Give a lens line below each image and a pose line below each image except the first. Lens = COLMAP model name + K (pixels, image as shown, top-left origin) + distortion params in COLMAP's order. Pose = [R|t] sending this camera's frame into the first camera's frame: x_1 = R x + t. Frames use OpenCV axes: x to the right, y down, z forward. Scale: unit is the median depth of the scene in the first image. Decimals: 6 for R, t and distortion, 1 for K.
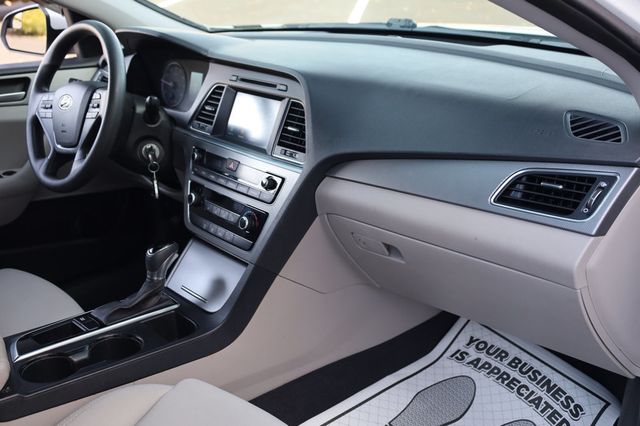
lens RADIAL K [[700.1, 0, 320.0], [0, 700.1, 213.0], [0, 0, 1]] dist [-0.073088, -0.005546]
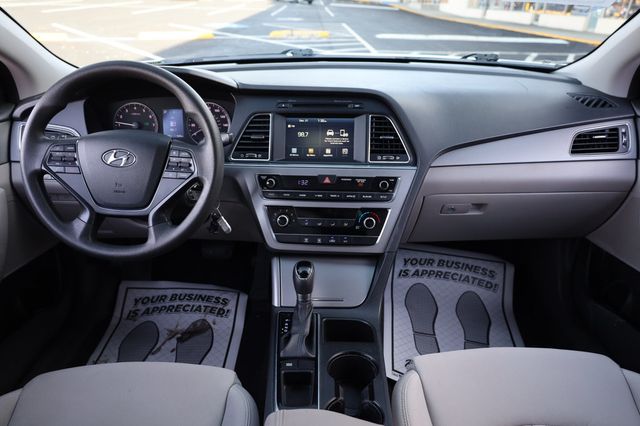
lens RADIAL K [[452.5, 0, 320.0], [0, 452.5, 213.0], [0, 0, 1]] dist [-0.000767, -0.001199]
pose [[0.669665, -0.271730, 0.691167, -0.619109], [0.232686, 0.960569, 0.152197, -0.124287], [-0.705270, 0.058904, 0.706487, 0.466180]]
